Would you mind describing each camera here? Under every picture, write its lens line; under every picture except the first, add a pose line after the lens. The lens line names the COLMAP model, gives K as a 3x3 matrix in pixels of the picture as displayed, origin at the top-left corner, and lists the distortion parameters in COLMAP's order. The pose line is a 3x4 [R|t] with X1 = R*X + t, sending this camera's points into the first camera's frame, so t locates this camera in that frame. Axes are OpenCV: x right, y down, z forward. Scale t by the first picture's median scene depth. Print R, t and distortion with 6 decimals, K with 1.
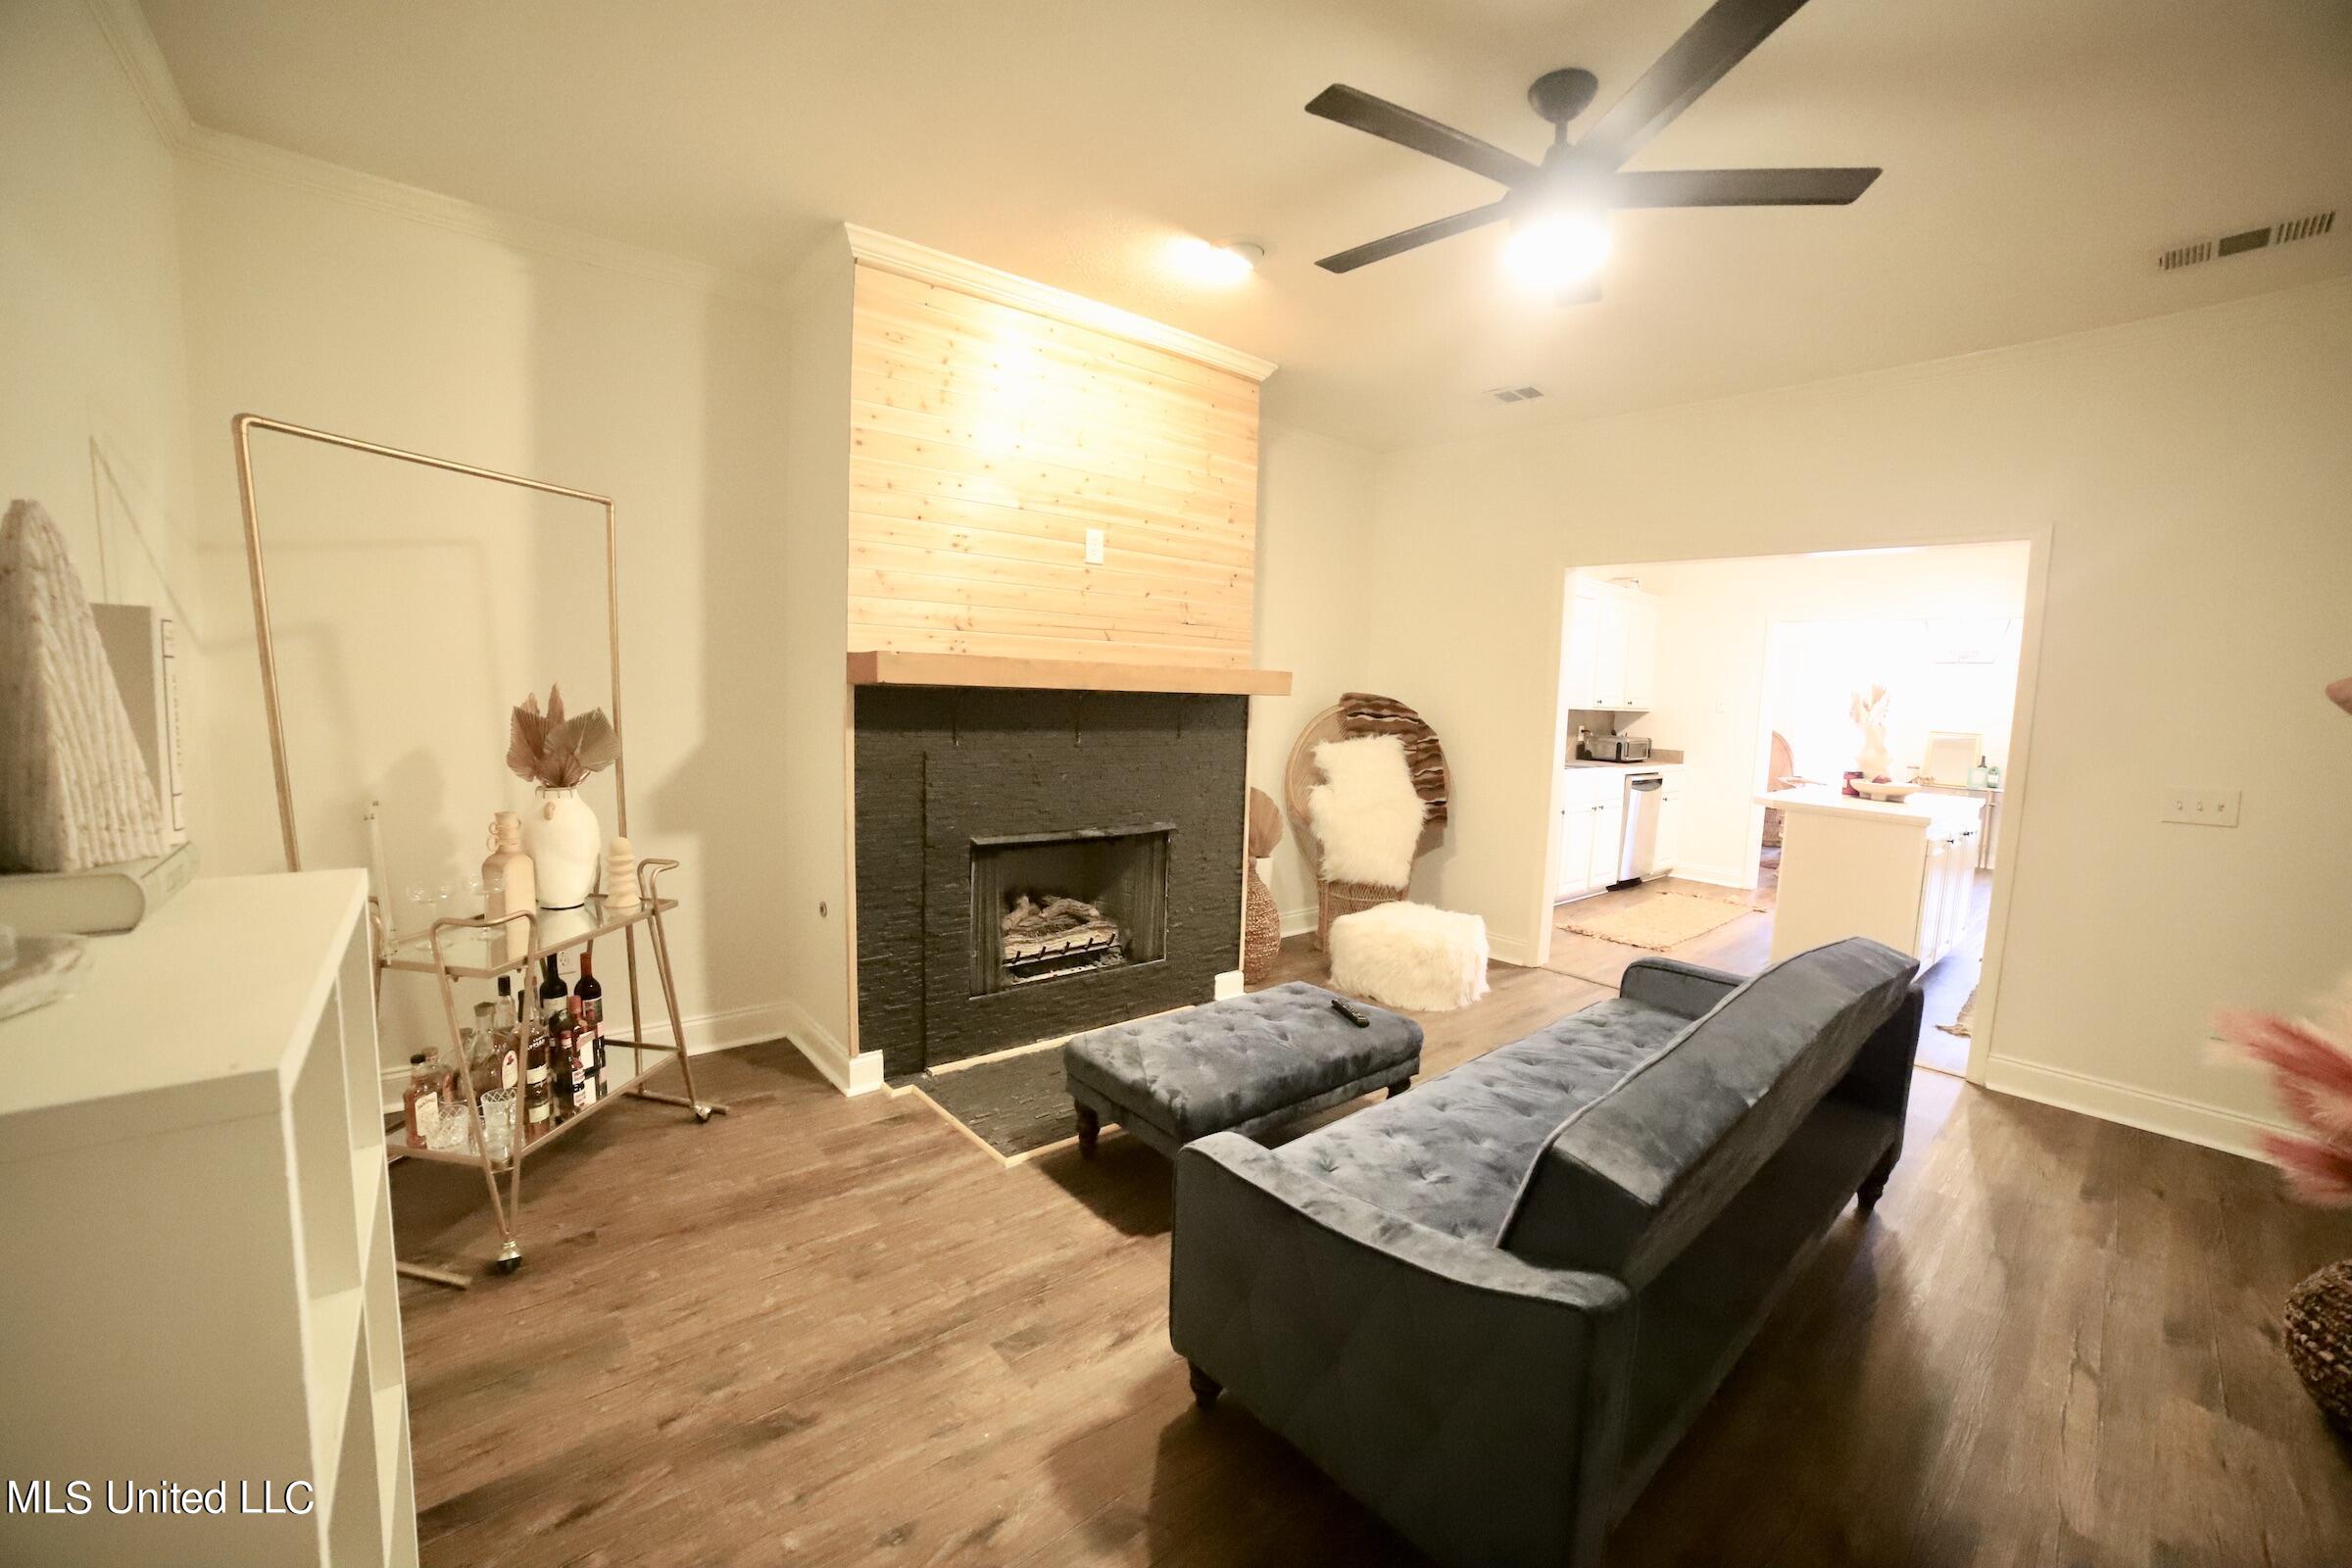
lens RADIAL K [[949.7, 0, 1167.6], [0, 949.7, 784.1], [0, 0, 1]] dist [-0.104279, 0.038096]
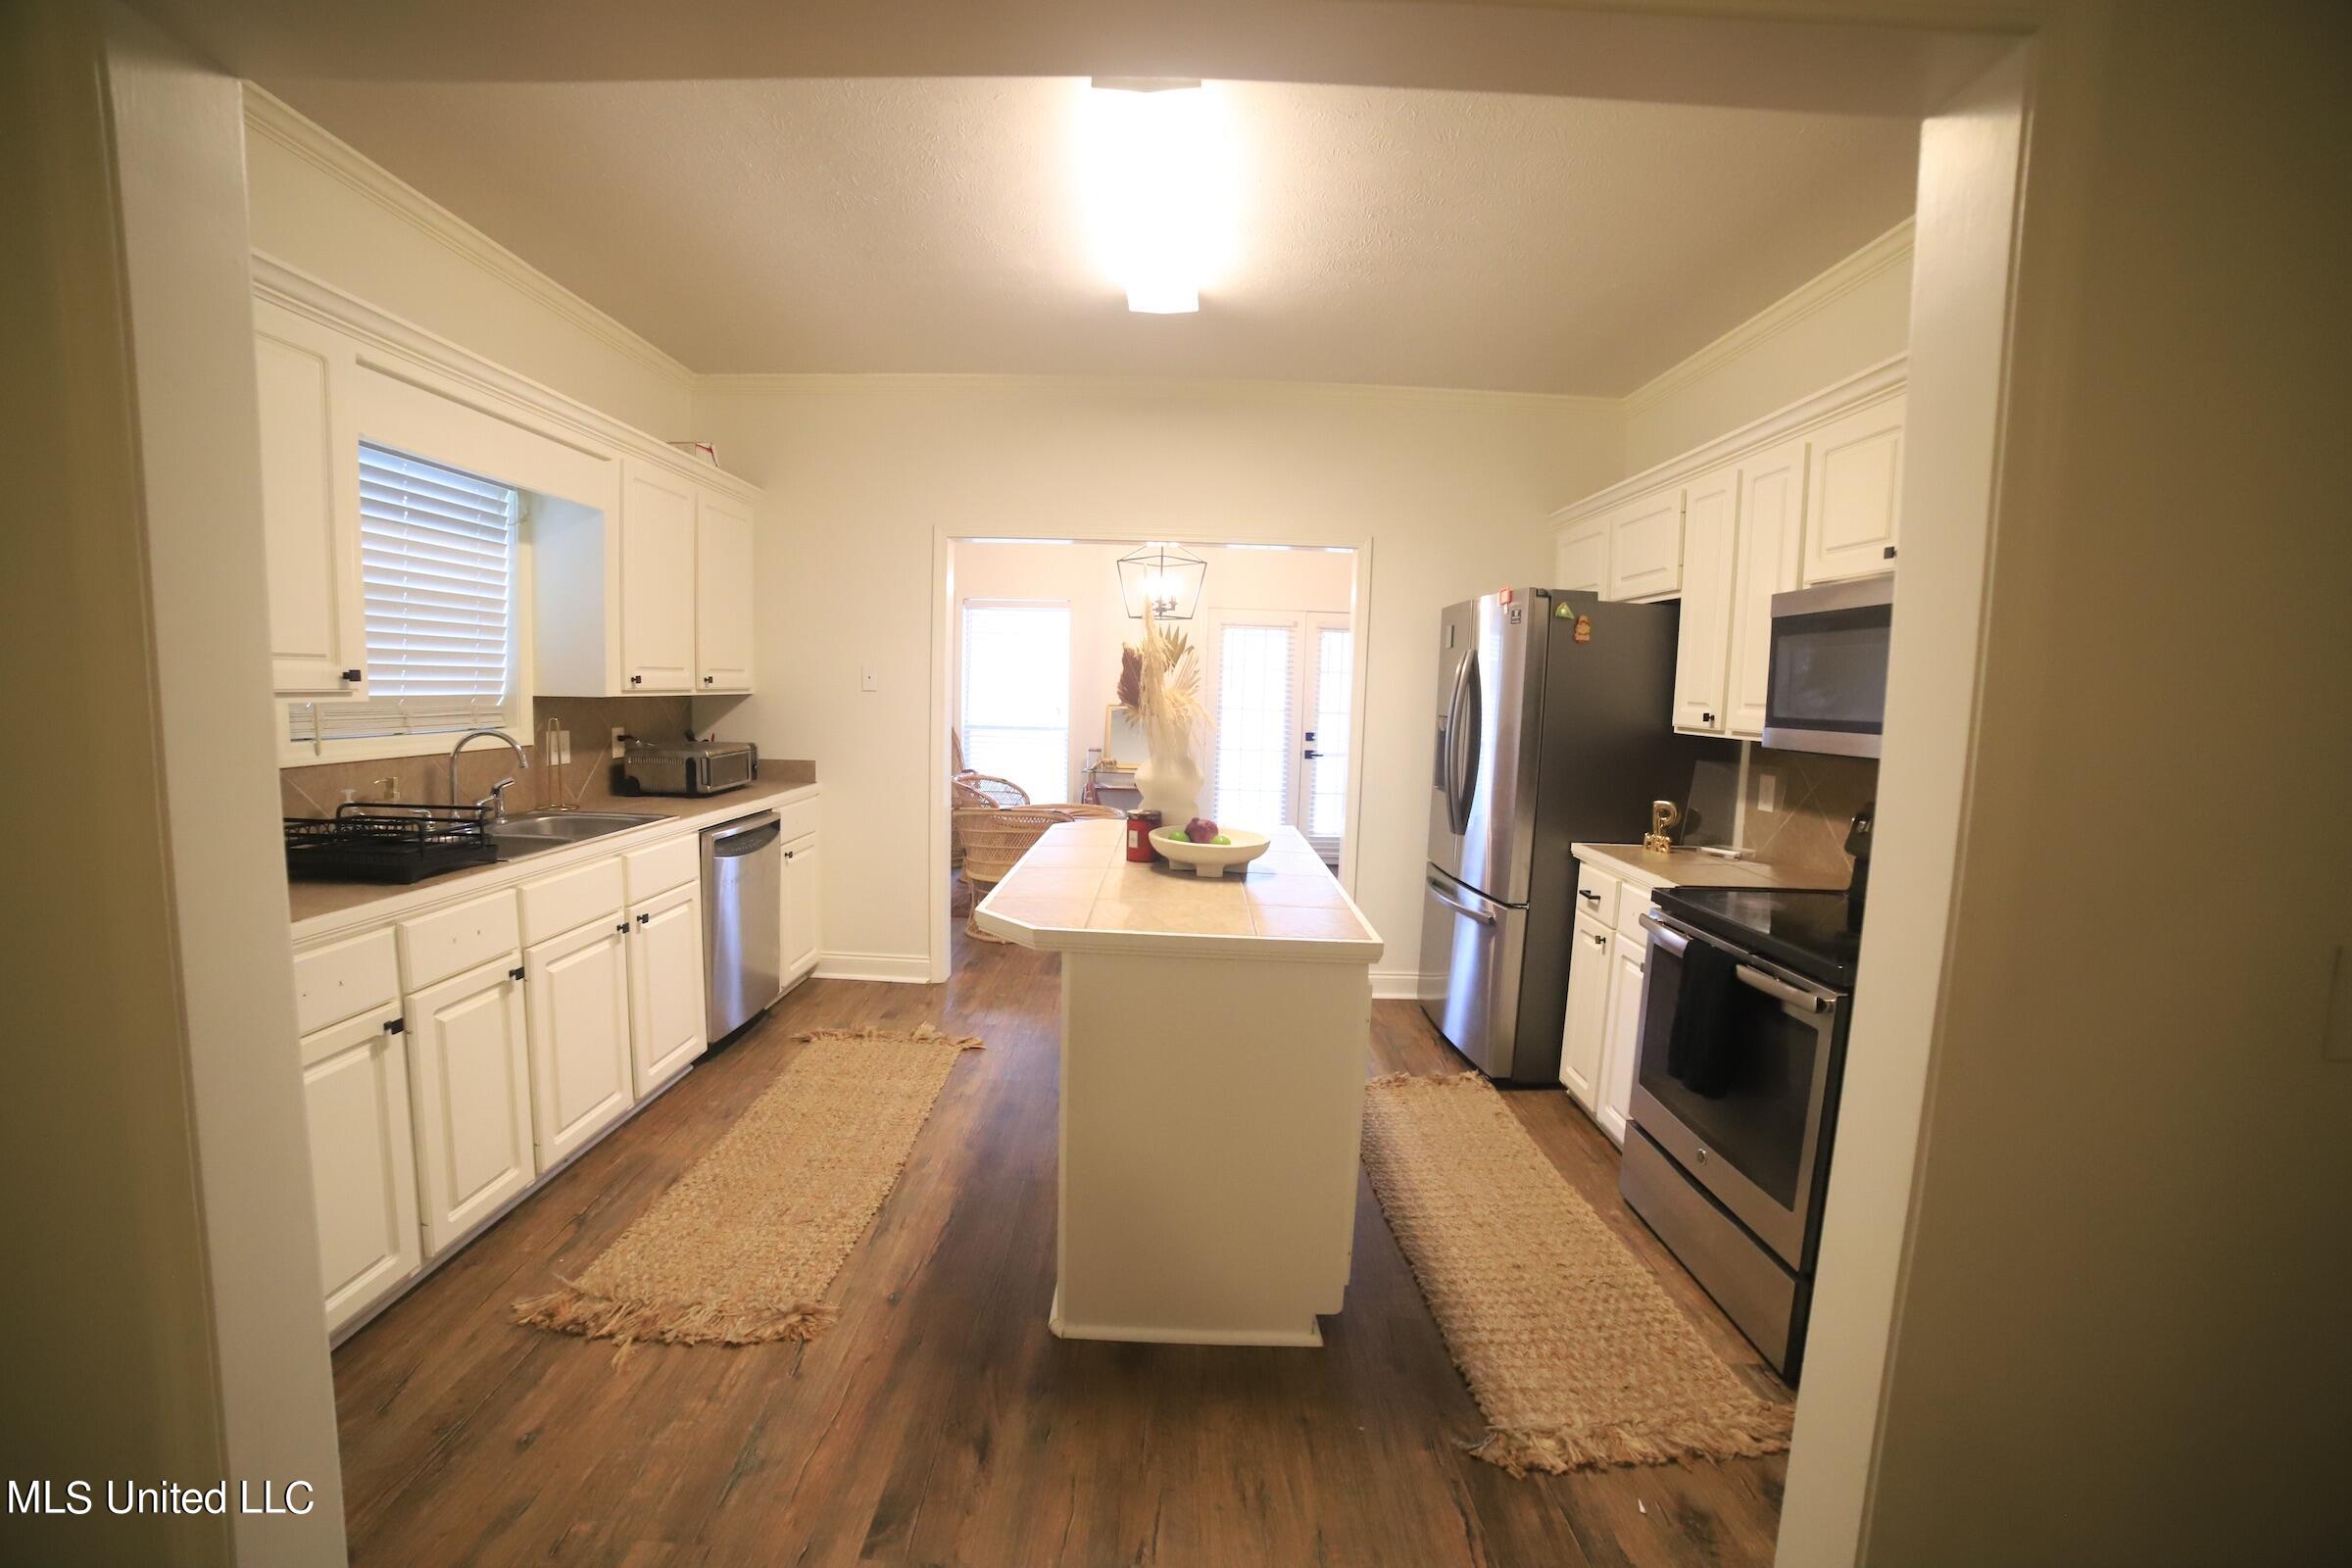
lens RADIAL K [[963.0, 0, 1142.5], [0, 963.0, 778.4], [0, 0, 1]] dist [-0.110203, 0.039294]
pose [[0.678687, -0.085736, 0.729406, 0.490968], [0.072169, 0.996141, 0.049938, -0.073584], [-0.730873, 0.018749, 0.682256, 0.828137]]
